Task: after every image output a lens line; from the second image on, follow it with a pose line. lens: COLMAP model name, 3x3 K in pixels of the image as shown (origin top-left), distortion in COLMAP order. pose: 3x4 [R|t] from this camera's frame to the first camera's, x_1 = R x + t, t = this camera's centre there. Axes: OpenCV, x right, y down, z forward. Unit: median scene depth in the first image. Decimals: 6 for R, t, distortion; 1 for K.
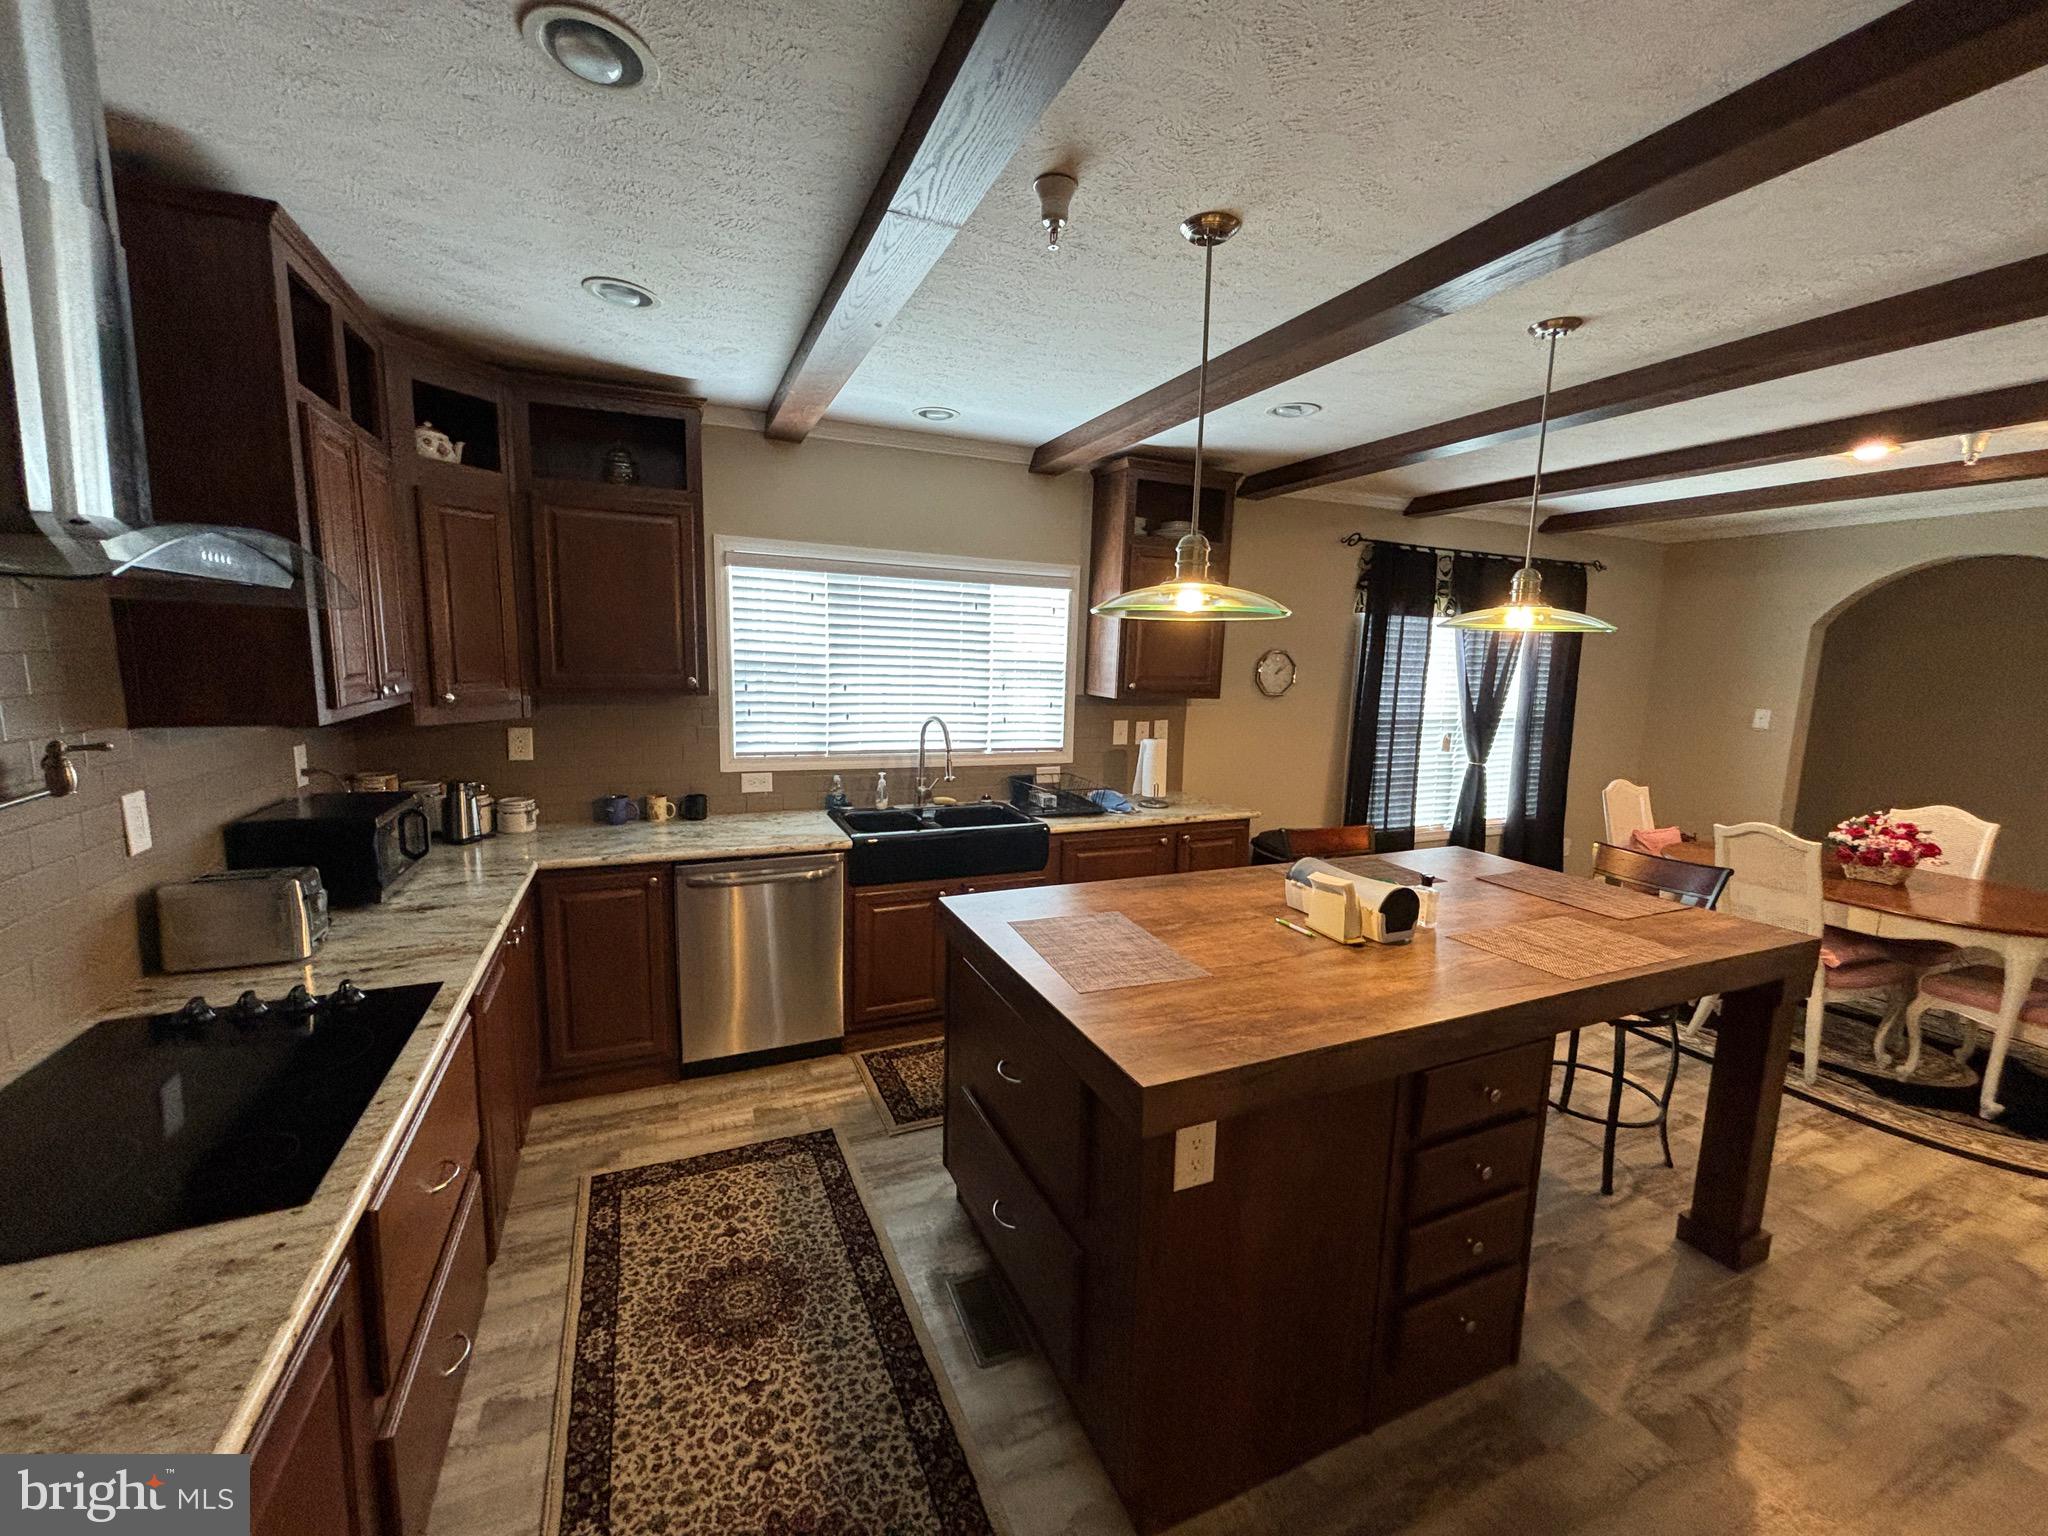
lens RADIAL K [[833.0, 0, 1029.7], [0, 833.0, 761.7], [0, 0, 1]] dist [0.001325, -0.000131]
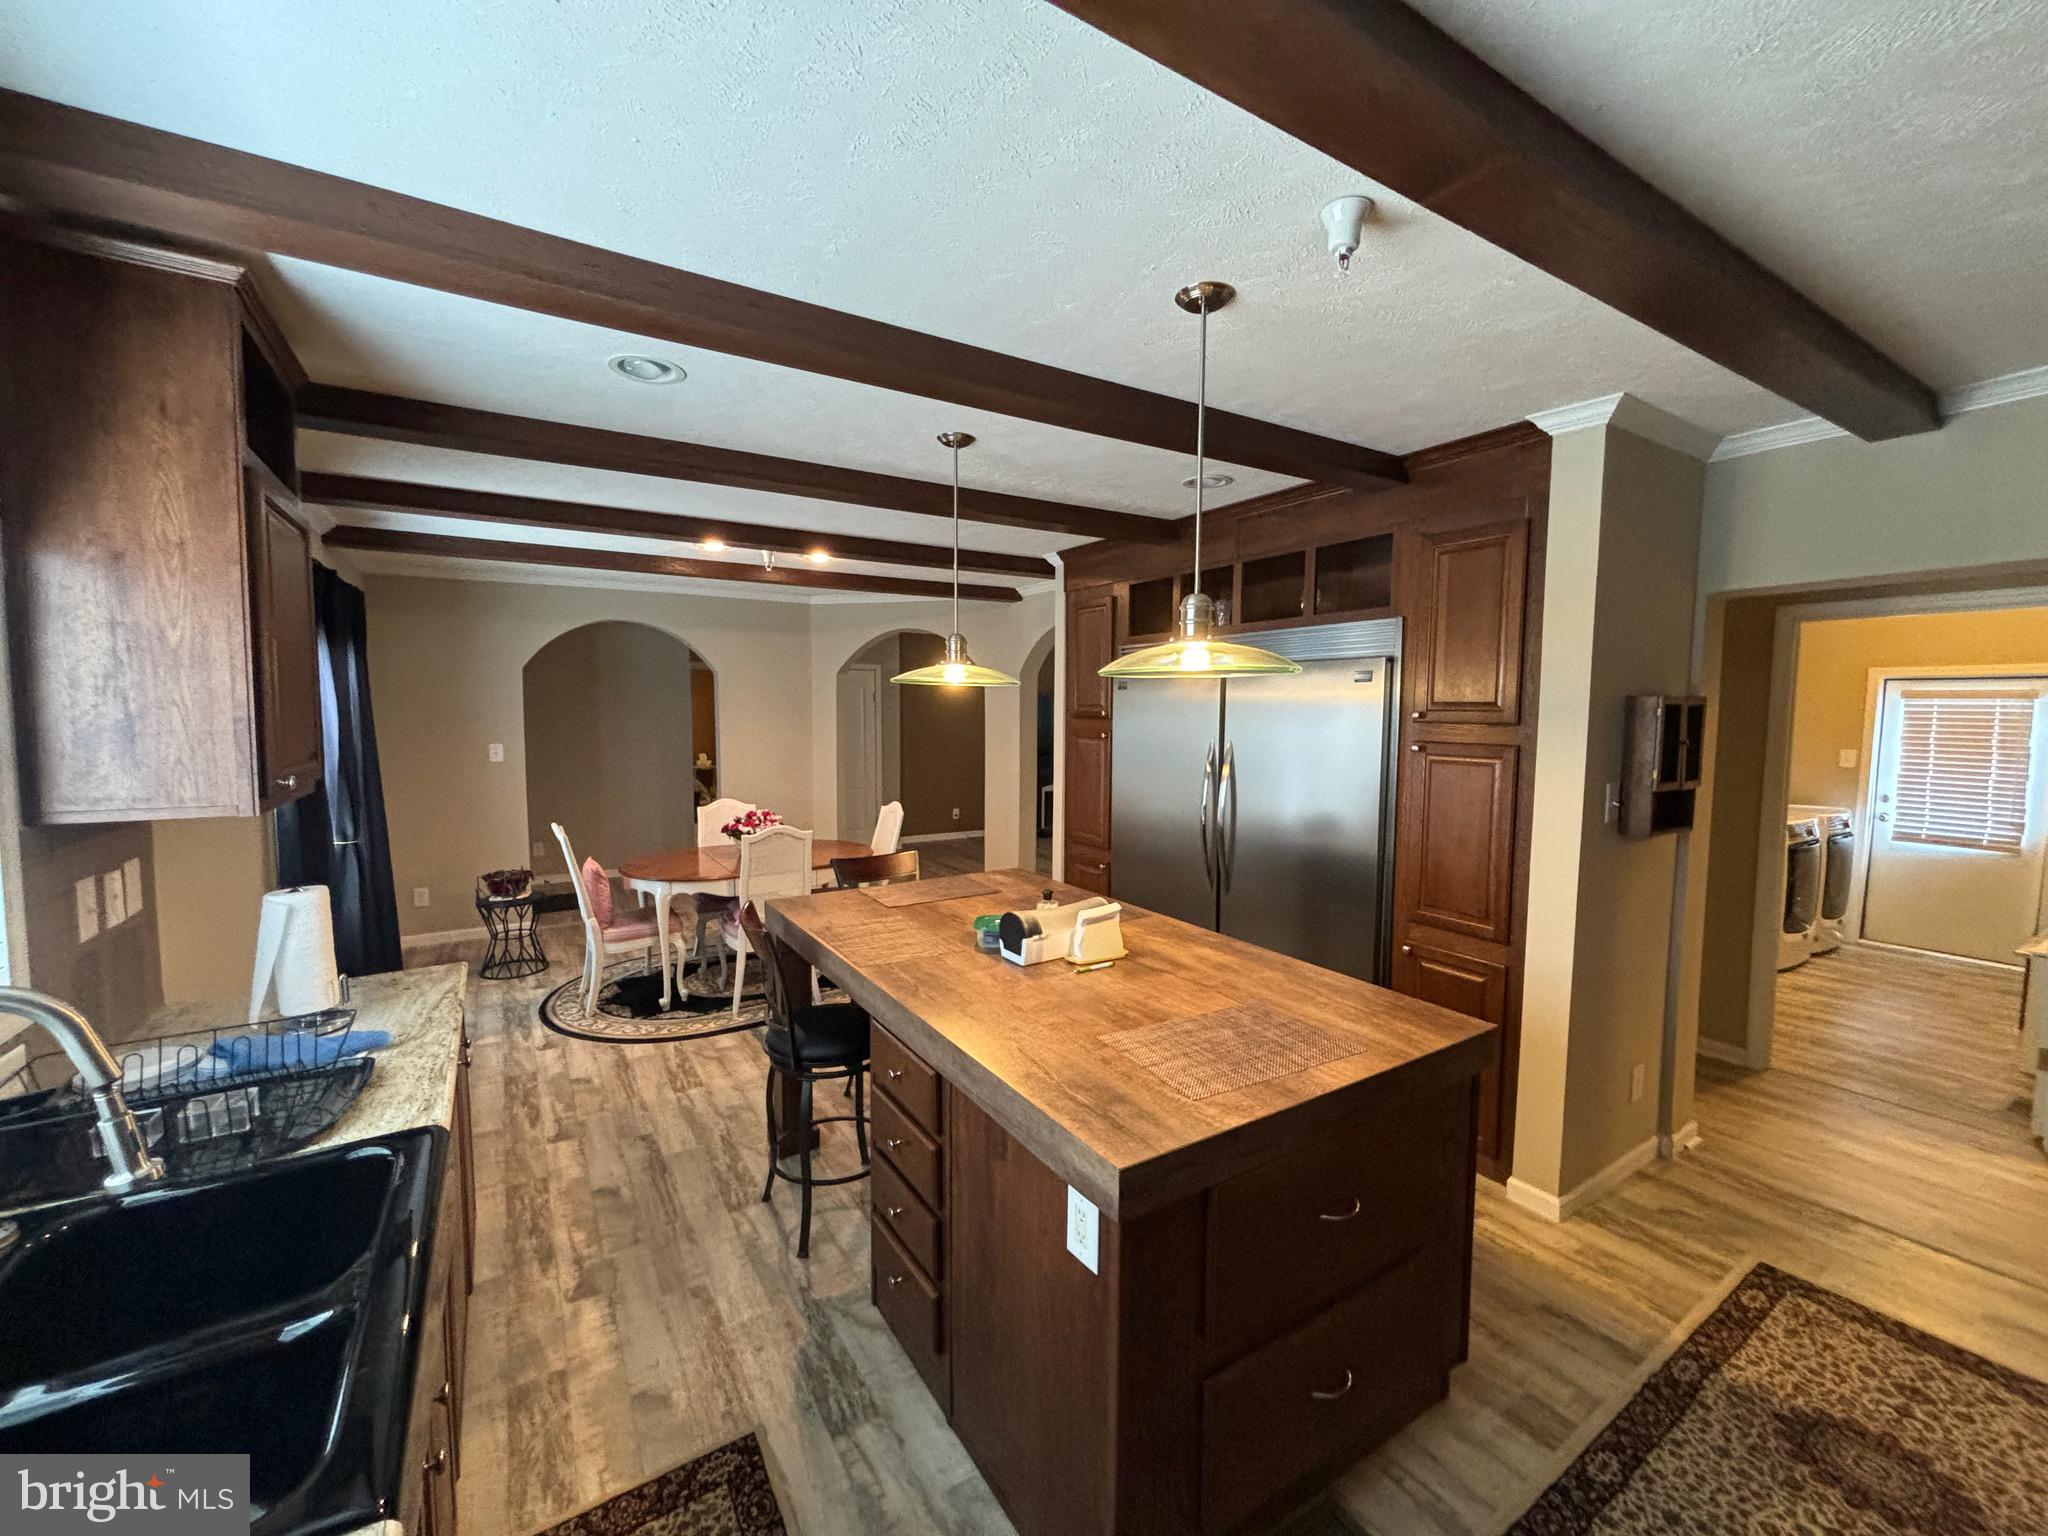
lens RADIAL K [[819.6, 0, 1003.5], [0, 819.6, 759.1], [0, 0, 1]] dist [-0.000269, 0.000086]
pose [[-0.132501, -0.095169, 0.986603, -0.491948], [0.126848, 0.985567, 0.112105, -0.150318], [-0.983033, 0.140002, -0.118516, 0.927839]]
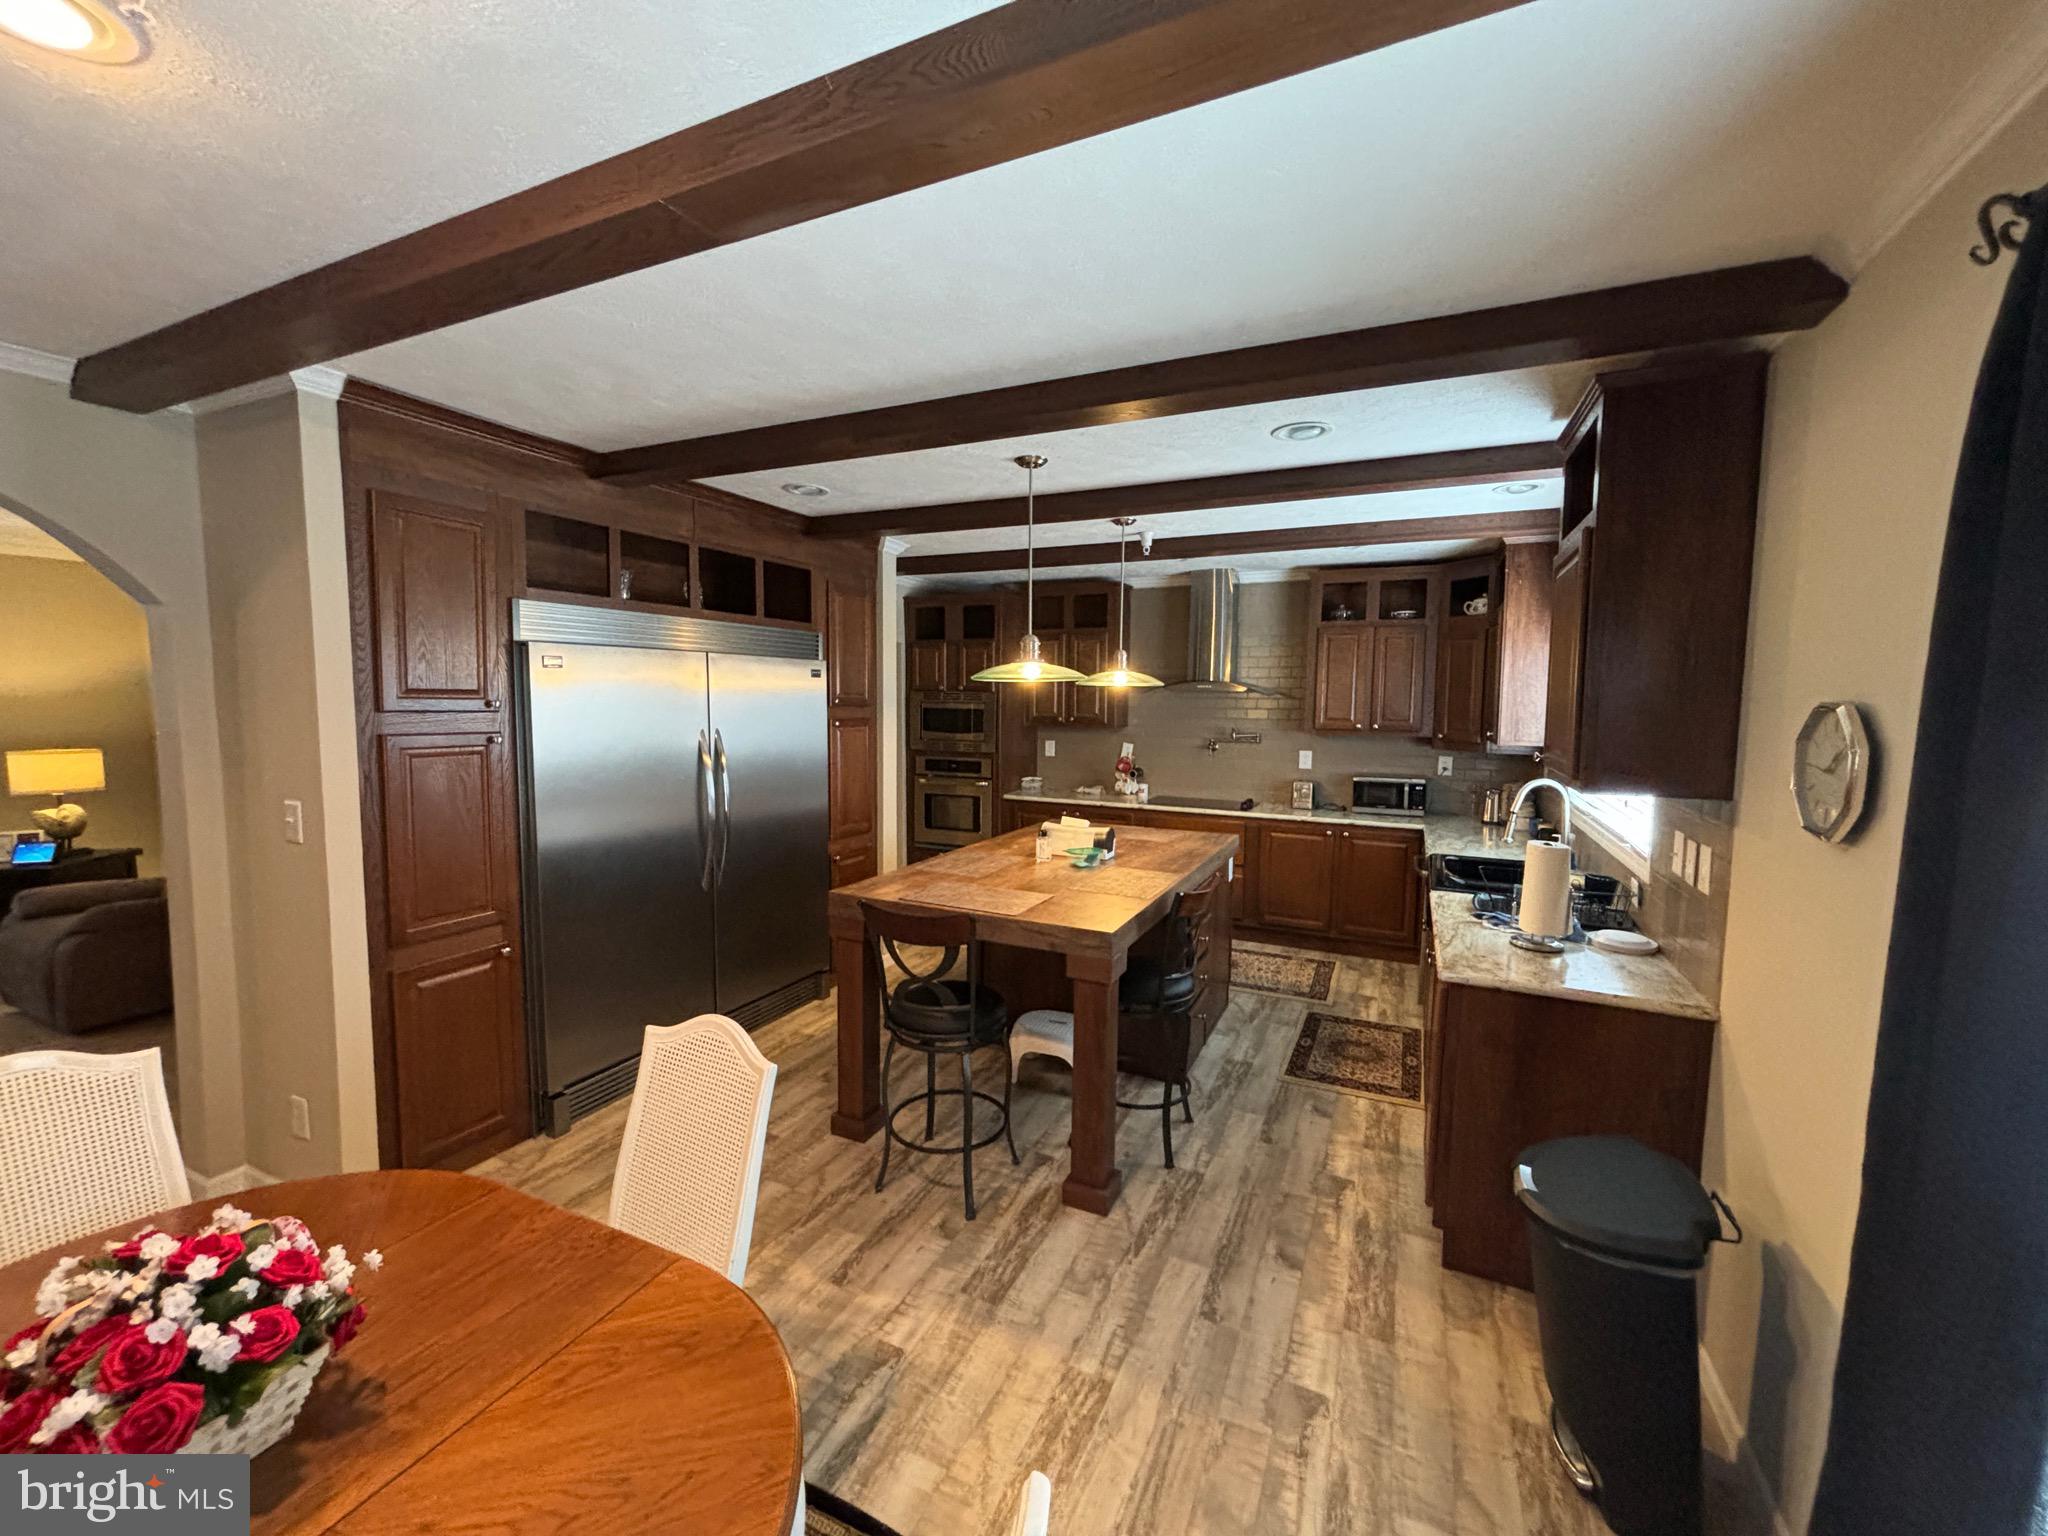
lens RADIAL K [[833.0, 0, 1029.7], [0, 833.0, 761.7], [0, 0, 1]] dist [0.001325, -0.000131]
pose [[-0.749266, 0.016472, -0.662064, 1.252548], [-0.119580, 0.979895, 0.159710, -0.206201], [0.651384, 0.198835, -0.732232, 1.705257]]
